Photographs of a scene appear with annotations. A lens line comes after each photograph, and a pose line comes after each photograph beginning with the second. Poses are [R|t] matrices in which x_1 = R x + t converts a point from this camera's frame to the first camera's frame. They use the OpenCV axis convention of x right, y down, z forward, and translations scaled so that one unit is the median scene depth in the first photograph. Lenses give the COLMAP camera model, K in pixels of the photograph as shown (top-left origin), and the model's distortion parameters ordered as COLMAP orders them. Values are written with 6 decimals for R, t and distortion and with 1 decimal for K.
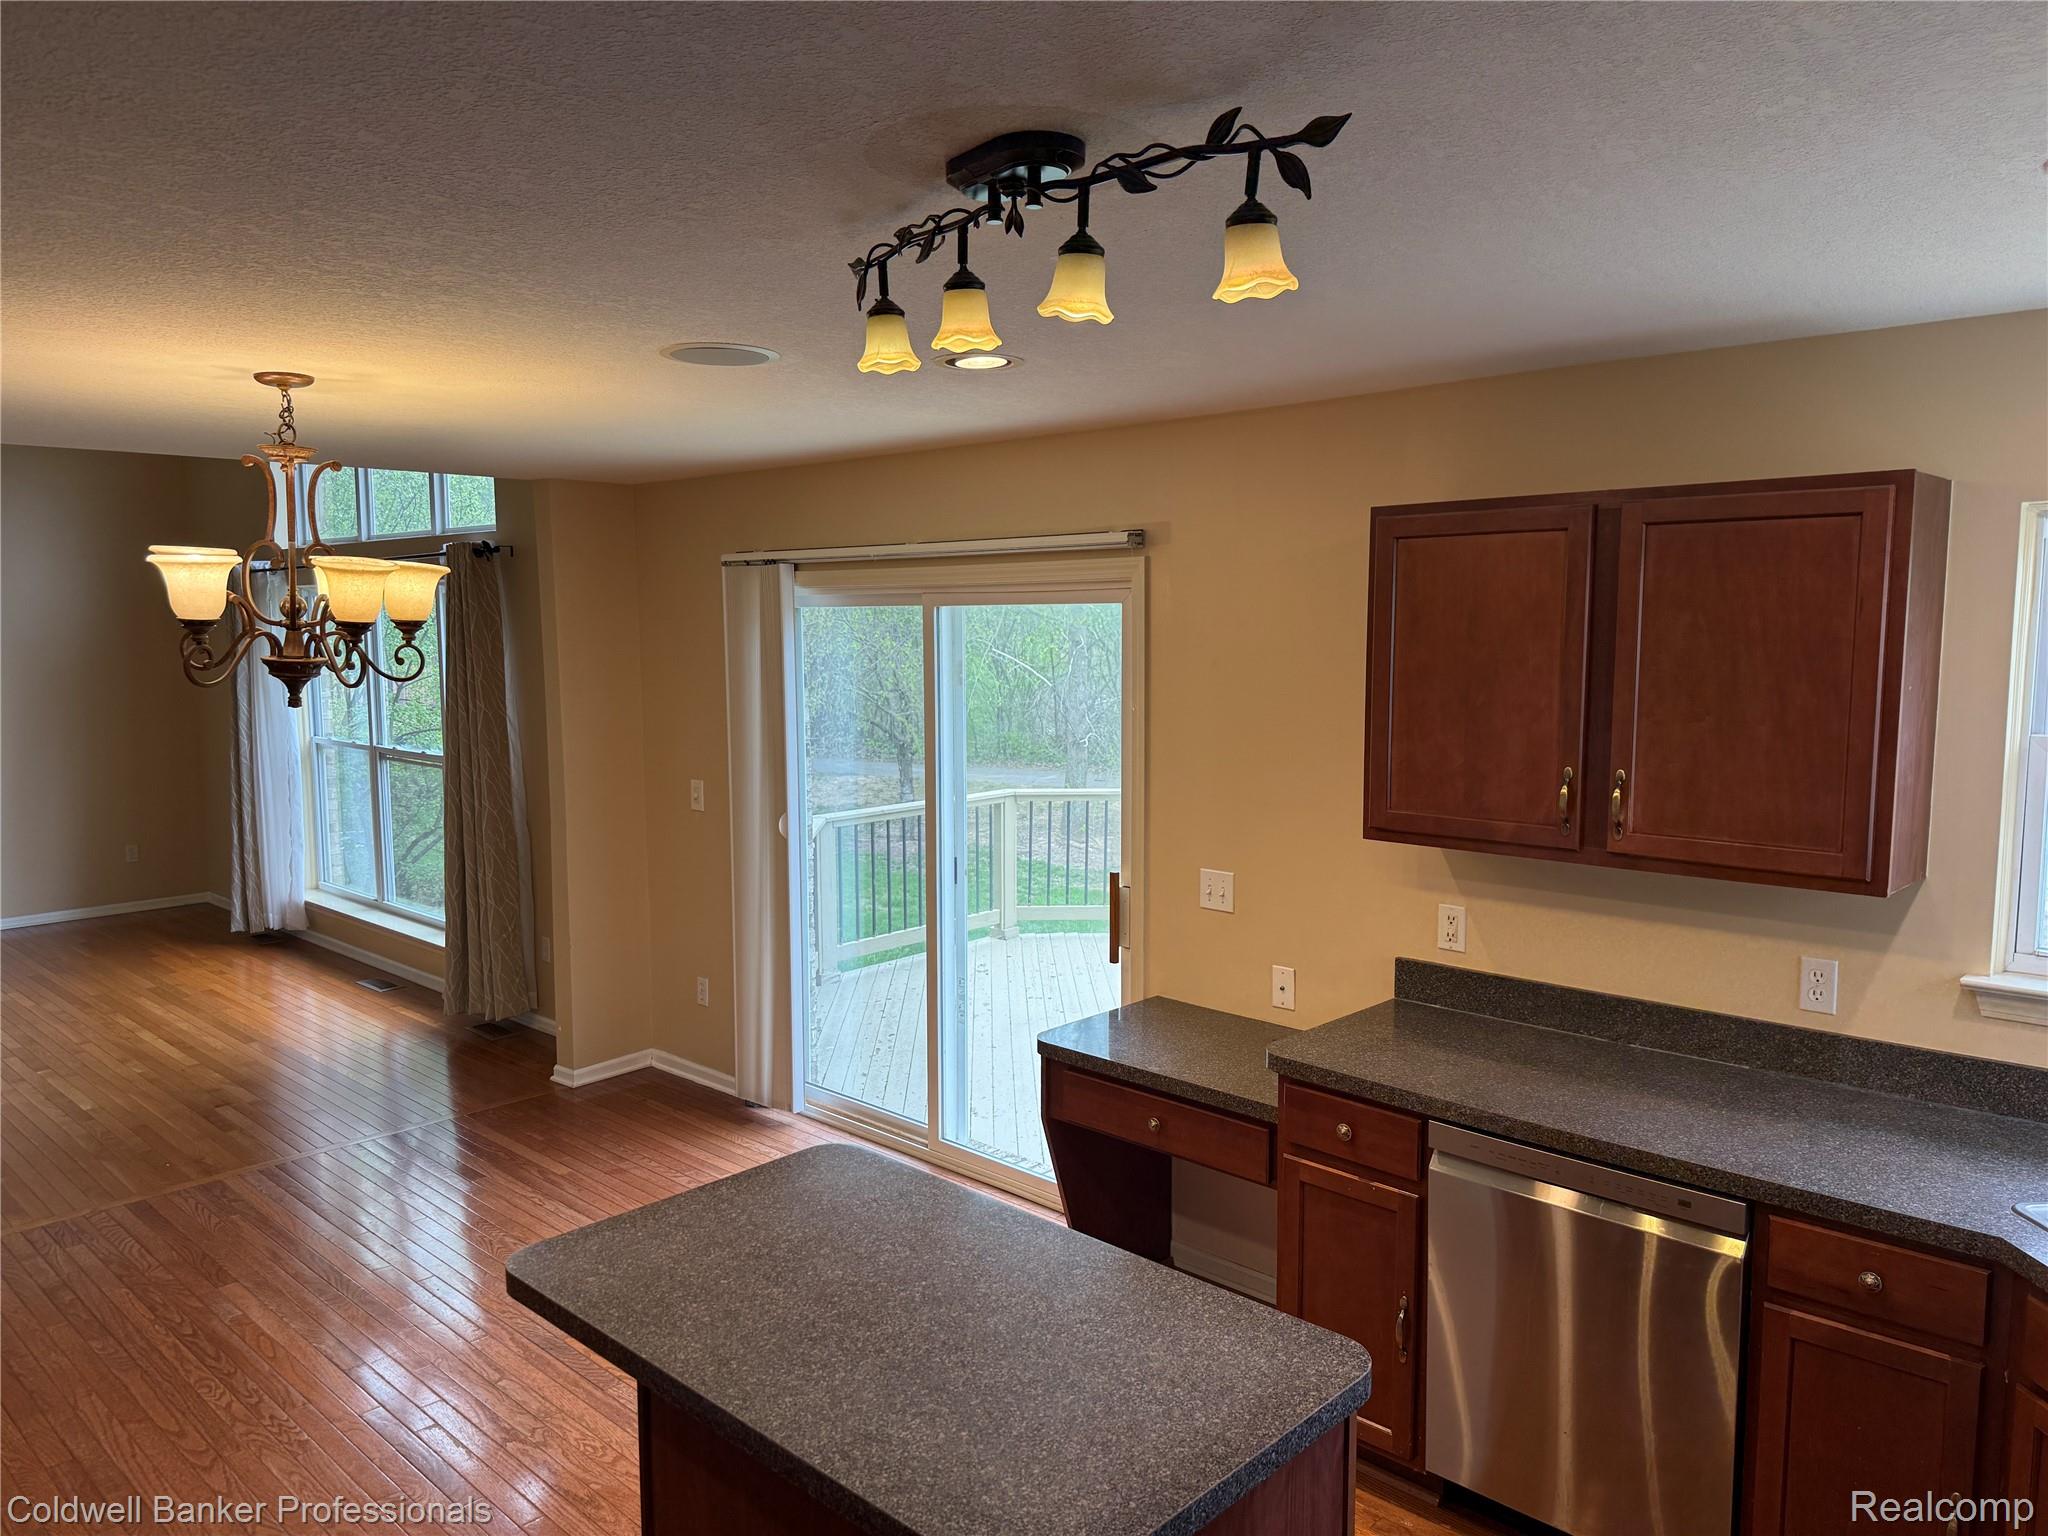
lens RADIAL K [[1444.5, 0, 1033.4], [0, 1444.5, 769.7], [0, 0, 1]] dist [-0.003930, -0.006338]
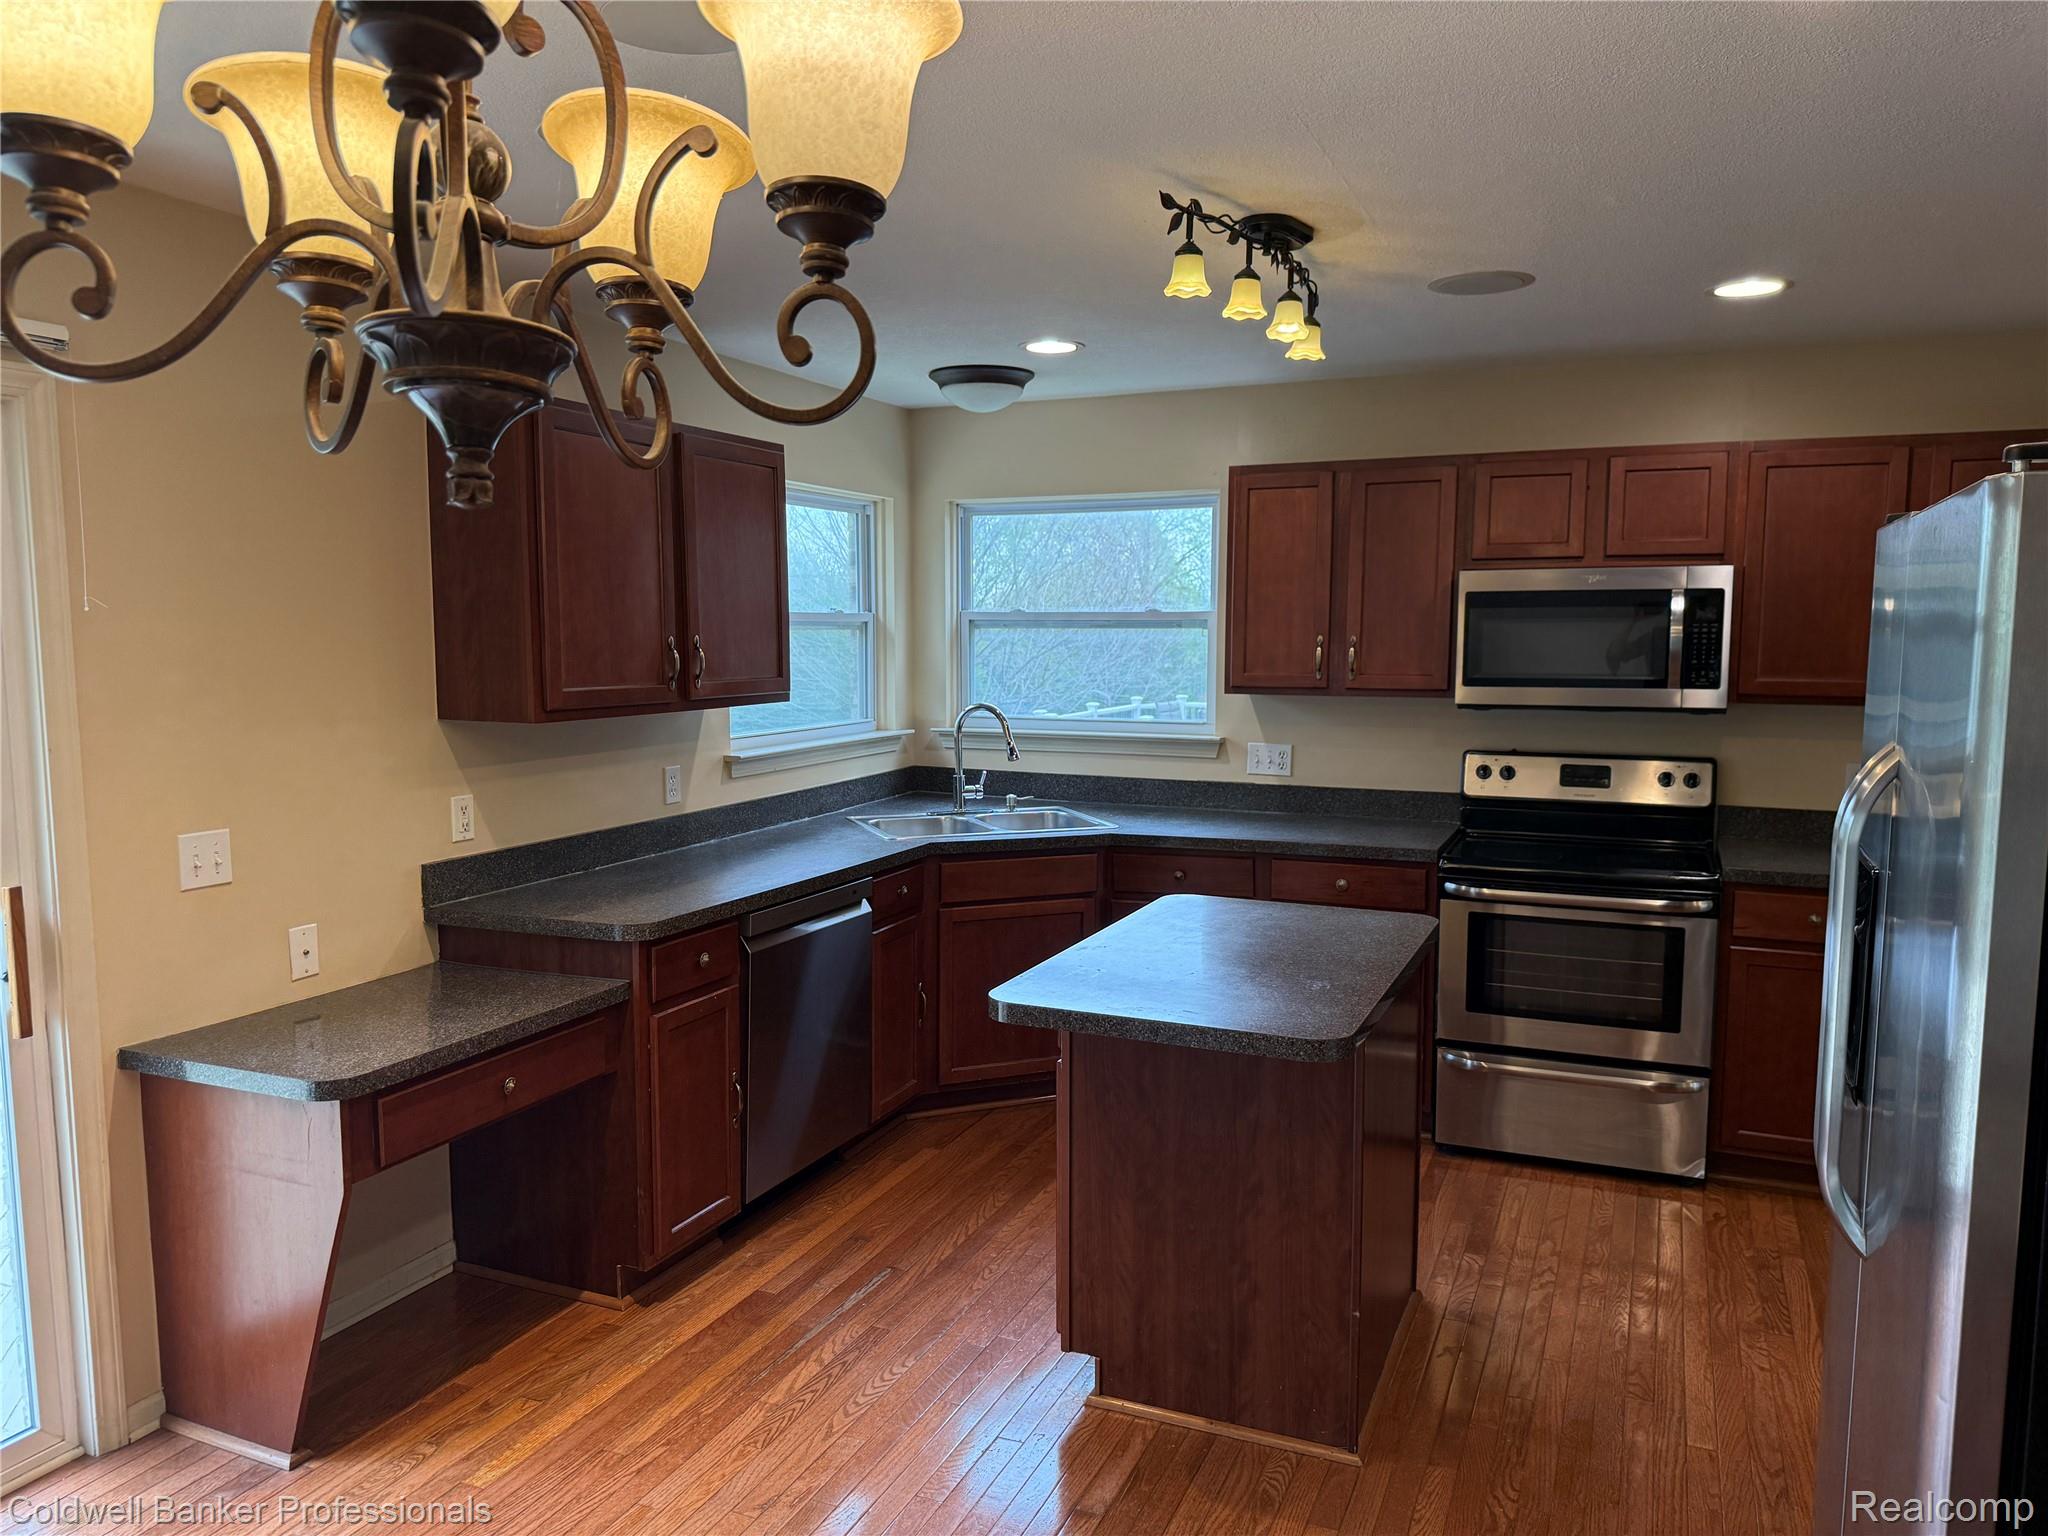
lens RADIAL K [[1444.5, 0, 1028.5], [0, 1444.5, 767.0], [0, 0, 1]] dist [-0.003930, -0.006338]
pose [[-0.325275, -0.115861, 0.938495, -0.770765], [0.070161, 0.986773, 0.146138, -0.043951], [-0.943013, 0.113381, -0.312843, 0.943199]]
